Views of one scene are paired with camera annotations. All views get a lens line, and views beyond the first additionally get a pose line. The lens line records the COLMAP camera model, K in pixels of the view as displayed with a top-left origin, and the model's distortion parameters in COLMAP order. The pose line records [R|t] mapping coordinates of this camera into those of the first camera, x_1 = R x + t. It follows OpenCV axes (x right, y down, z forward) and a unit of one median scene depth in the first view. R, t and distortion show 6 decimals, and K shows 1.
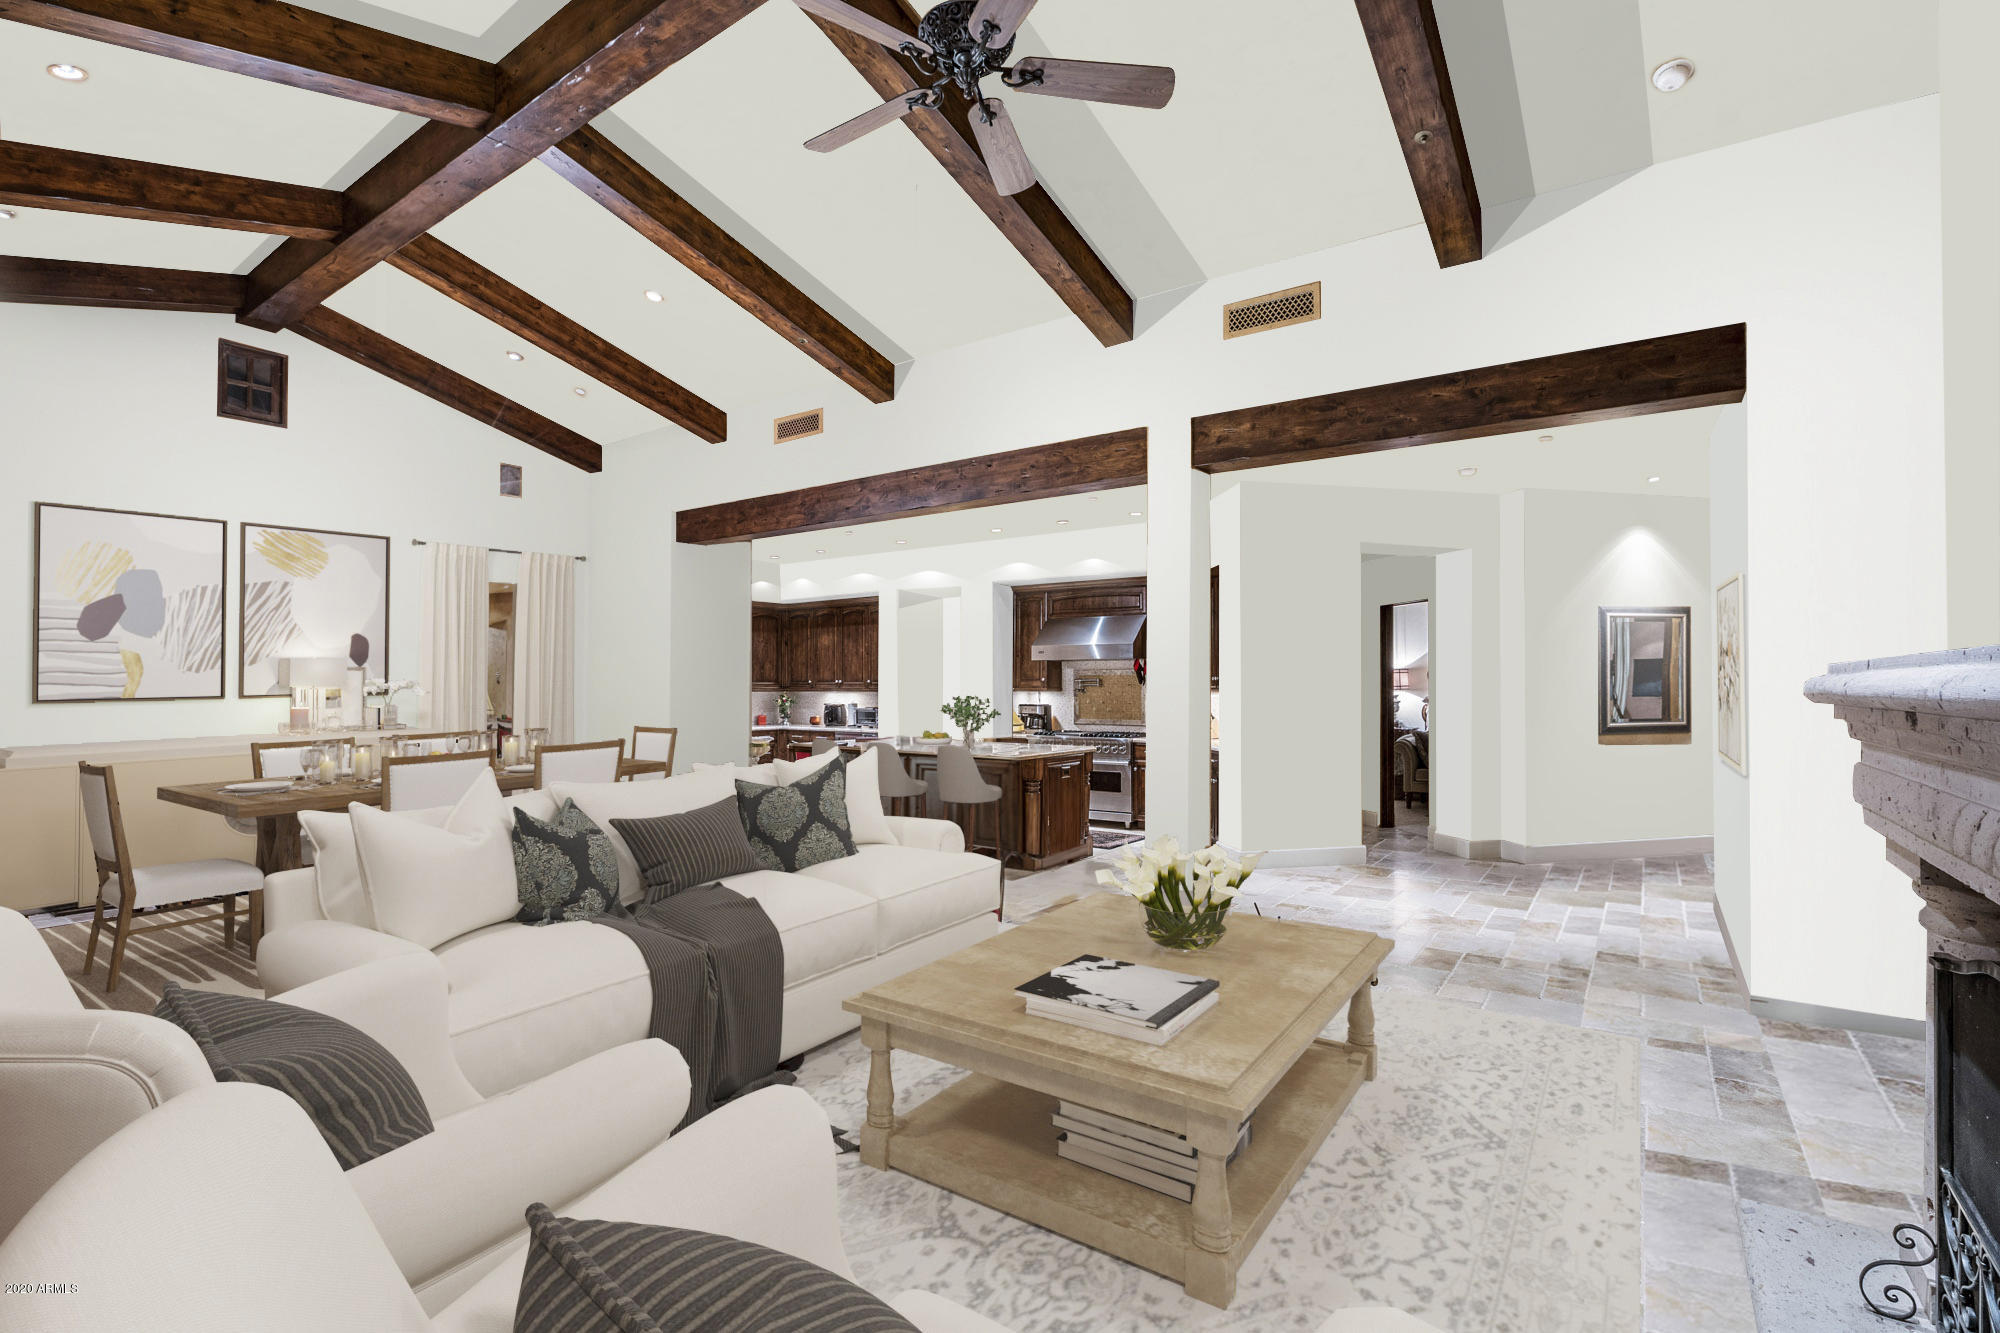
lens RADIAL K [[925.3, 0, 997.7], [0, 925.3, 690.2], [0, 0, 1]] dist [-0.067053, 0.021517]
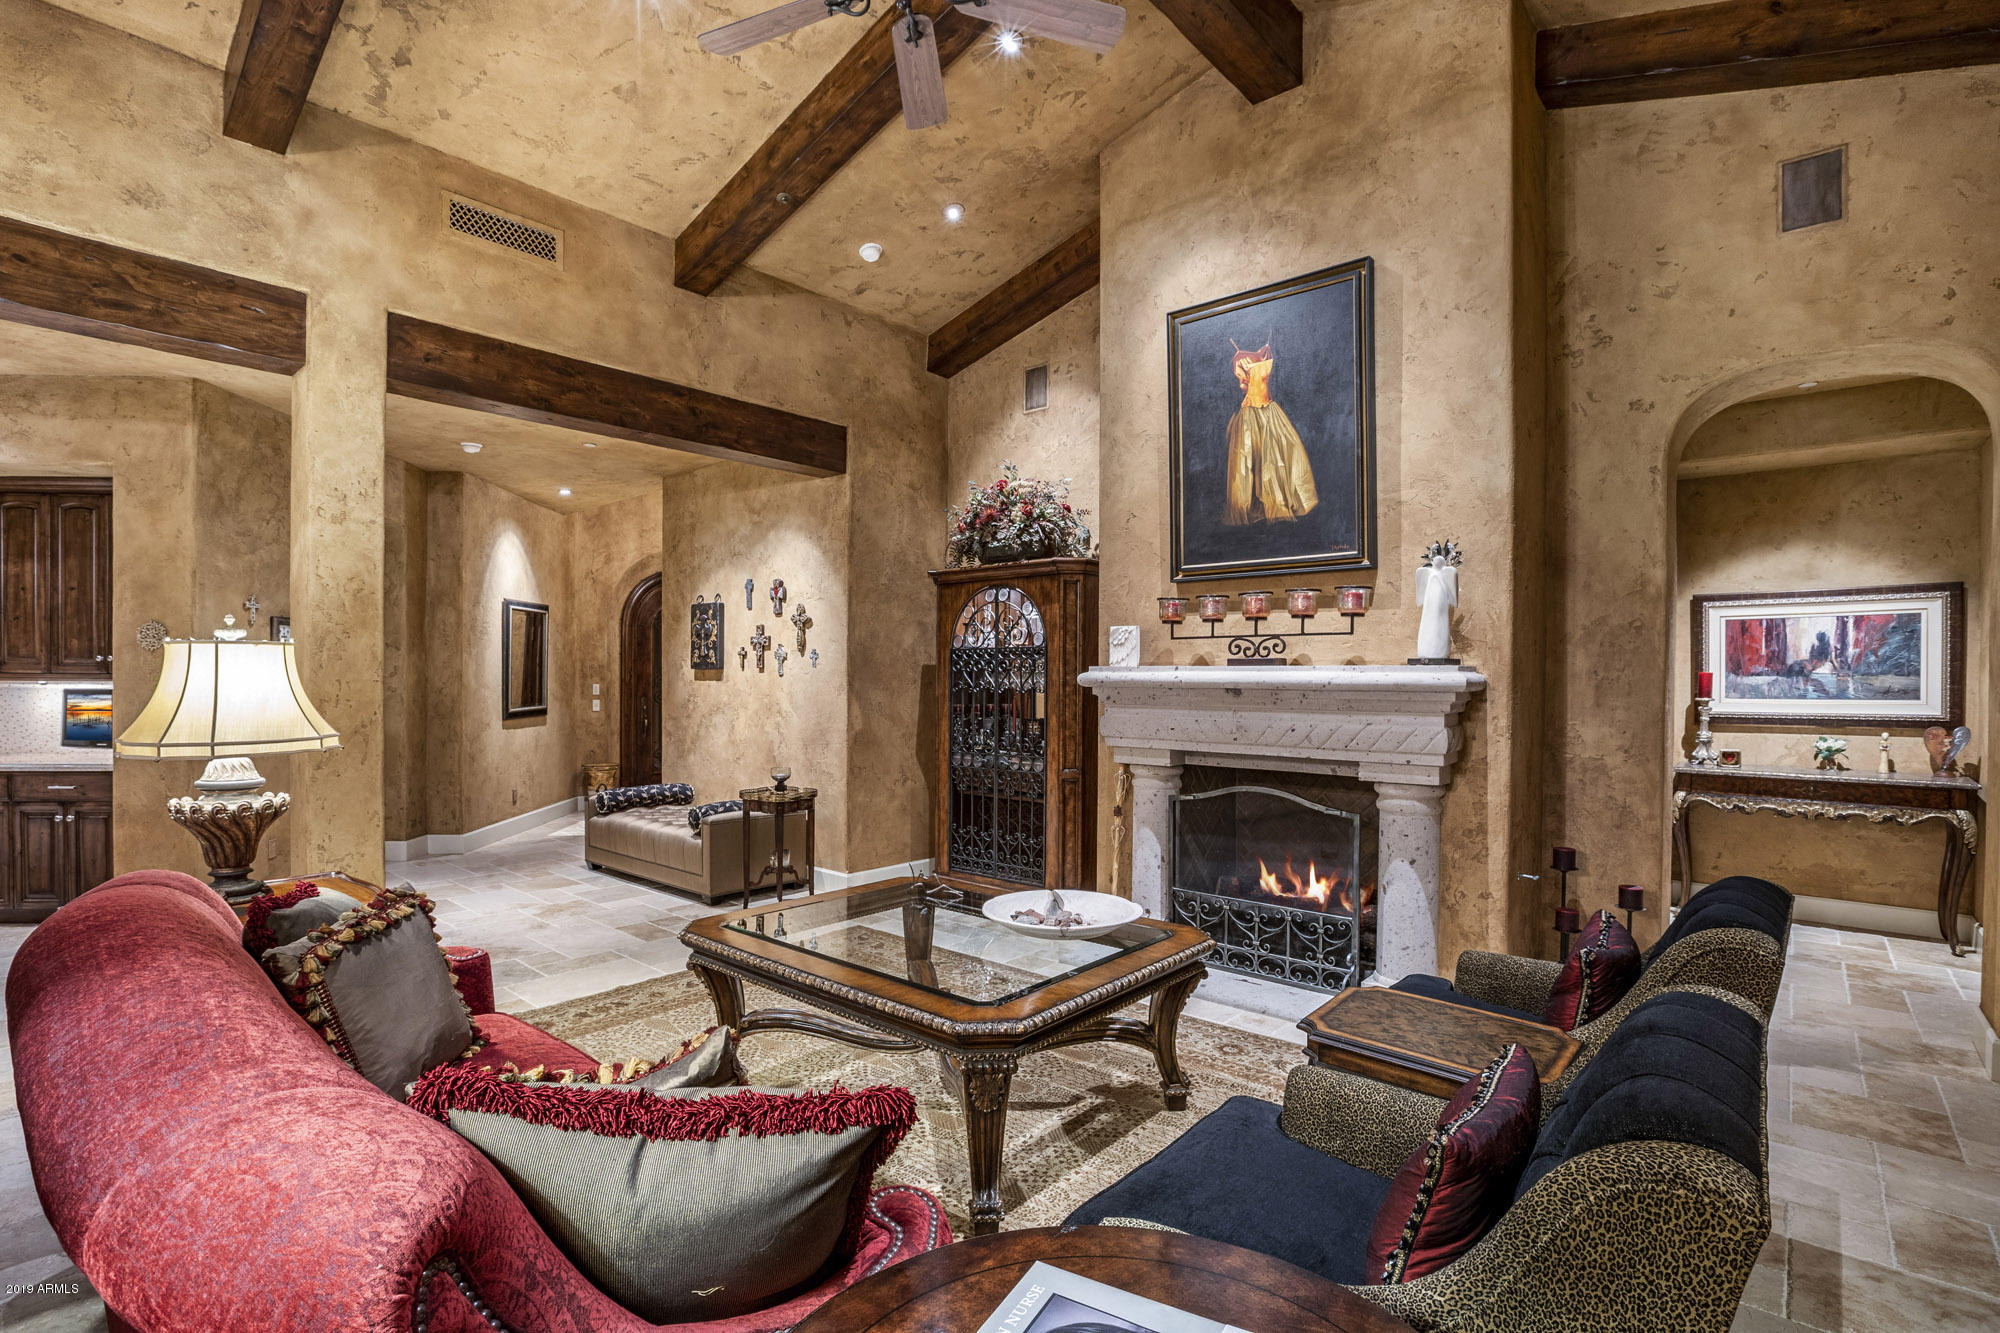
lens RADIAL K [[925.3, 0, 997.7], [0, 925.3, 690.2], [0, 0, 1]] dist [-0.067053, 0.021517]
pose [[0.087689, -0.010361, 0.996094, -0.310120], [-0.002480, 0.999941, 0.010619, 0.001542], [-0.996145, -0.003402, 0.087658, 0.286599]]
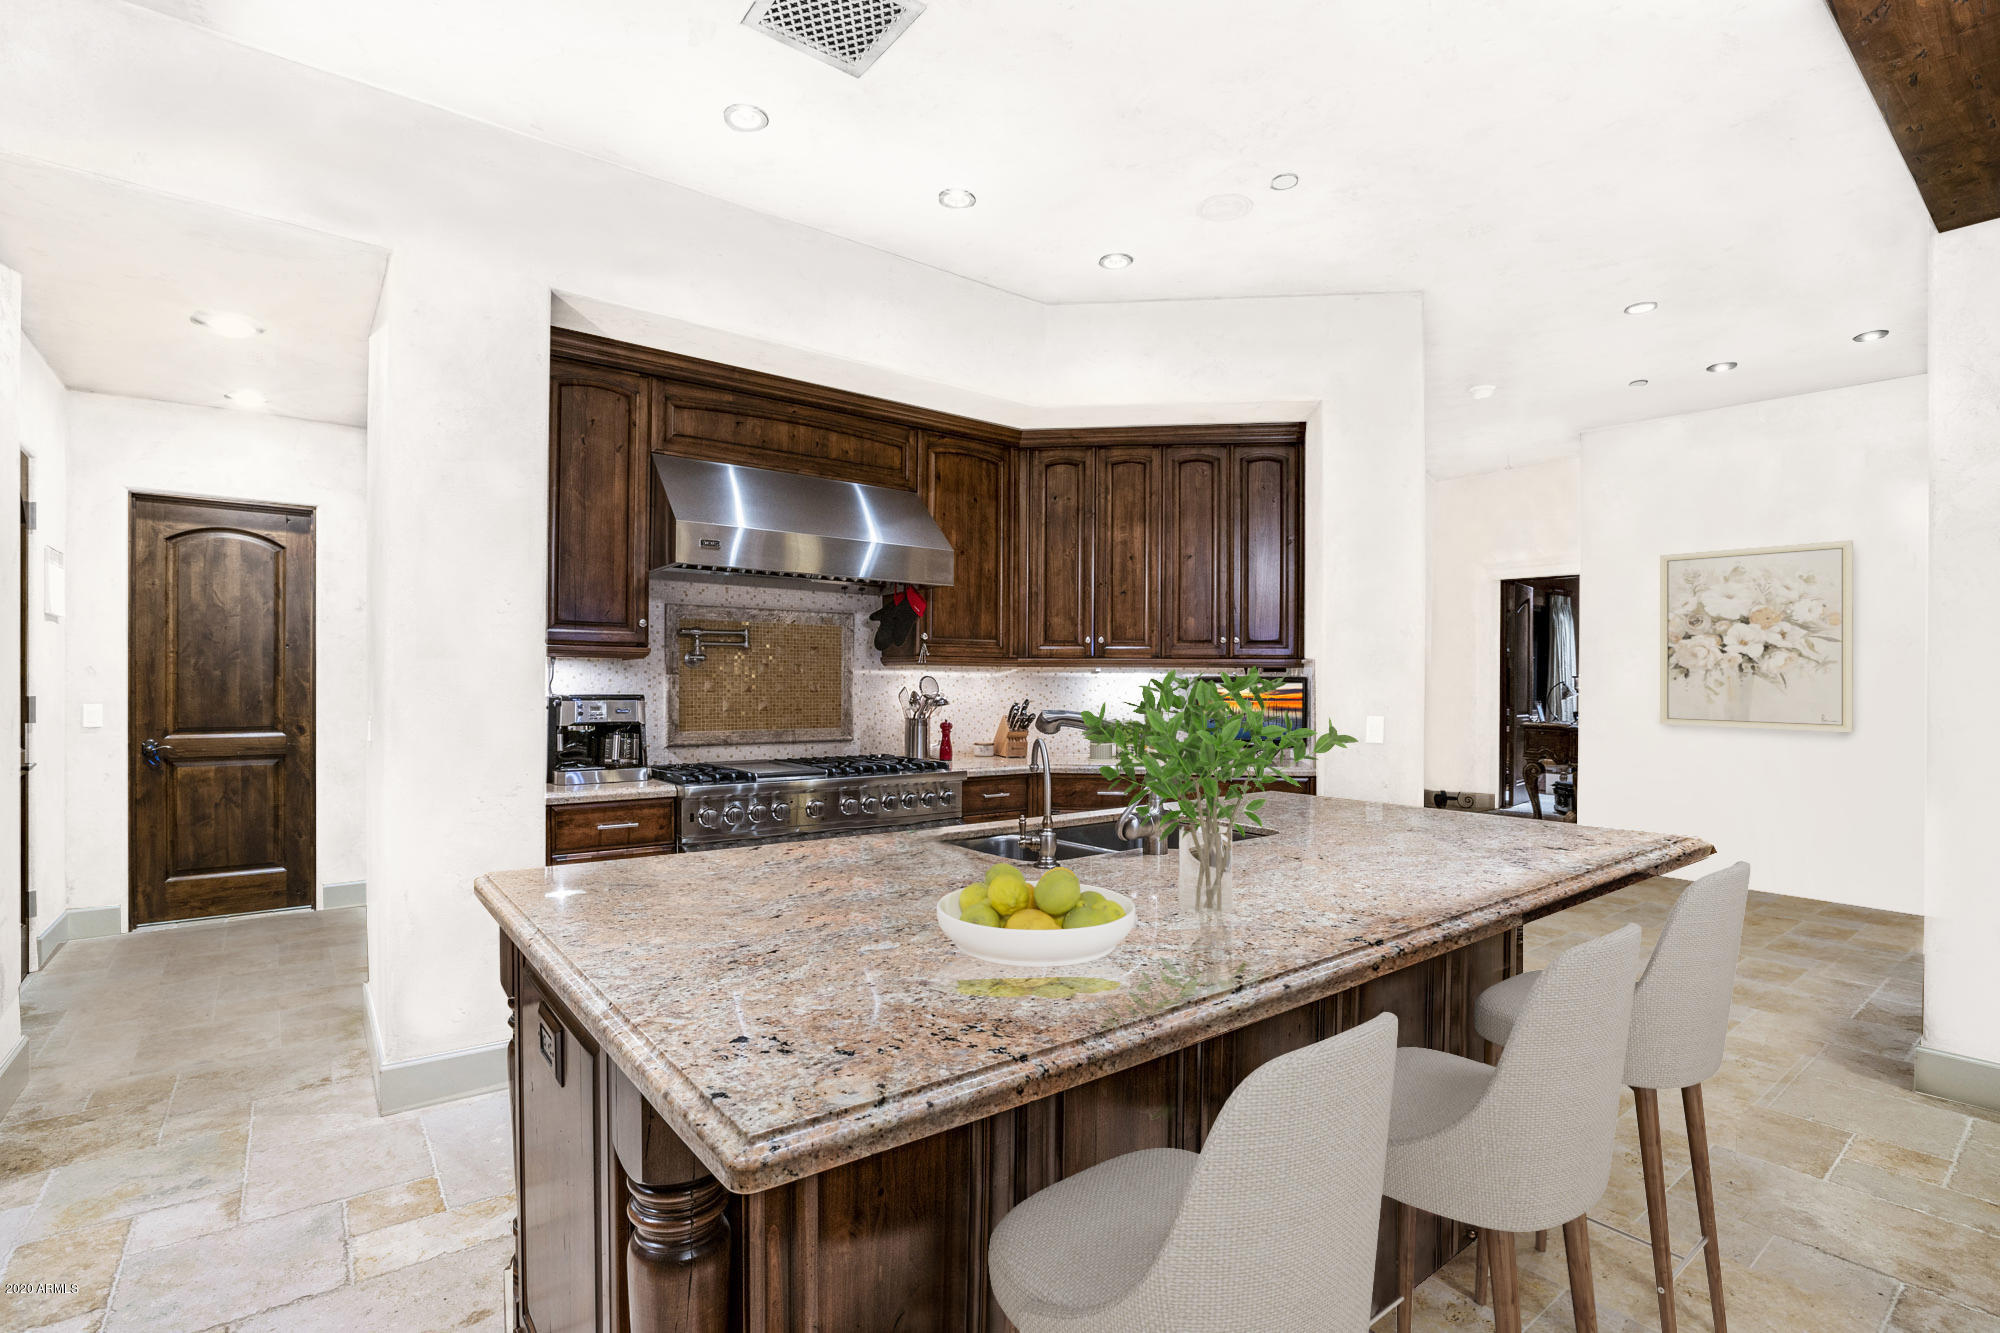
lens RADIAL K [[925.3, 0, 997.7], [0, 925.3, 690.2], [0, 0, 1]] dist [-0.067053, 0.021517]
pose [[0.274334, -0.000545, 0.961634, -0.300843], [-0.000020, 1.000000, 0.000572, 0.016728], [-0.961635, -0.000176, 0.274334, 0.959634]]
